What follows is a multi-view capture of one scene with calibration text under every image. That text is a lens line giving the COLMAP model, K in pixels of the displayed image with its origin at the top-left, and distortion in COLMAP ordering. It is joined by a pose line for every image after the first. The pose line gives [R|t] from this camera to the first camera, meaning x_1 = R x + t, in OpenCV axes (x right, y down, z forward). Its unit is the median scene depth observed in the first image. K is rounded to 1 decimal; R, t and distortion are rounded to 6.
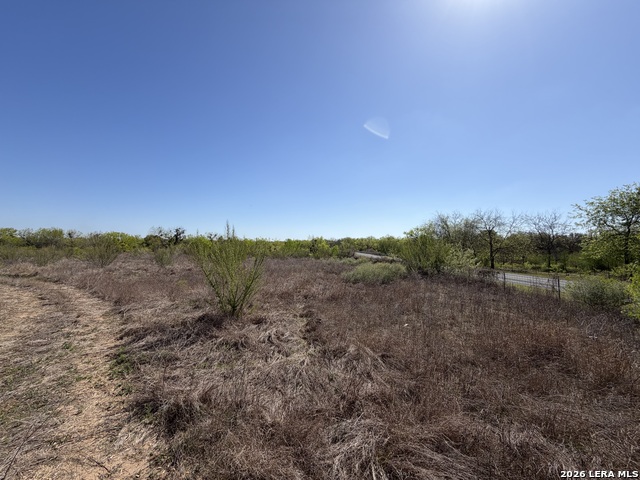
lens RADIAL K [[262.0, 0, 317.9], [0, 262.0, 239.3], [0, 0, 1]] dist [0.010267, 0.000535]
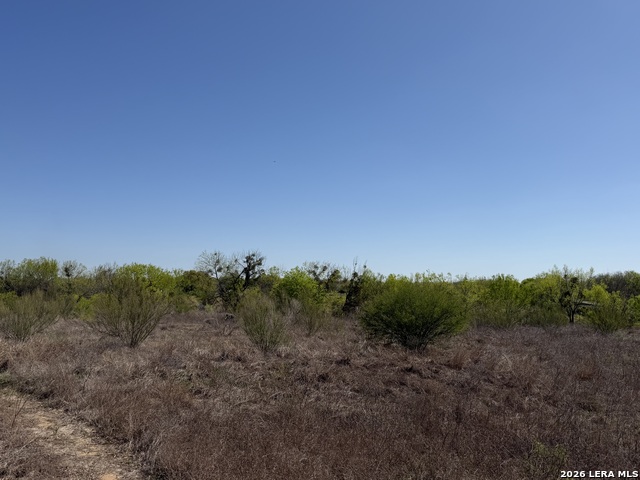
lens RADIAL K [[568.8, 0, 320.8], [0, 568.8, 228.3], [0, 0, 1]] dist [0.111815, -0.156233]
pose [[0.943399, -0.033704, -0.329942, -0.072573], [0.005049, 0.996167, -0.087324, 0.001594], [0.331621, 0.080716, 0.939953, 0.072431]]
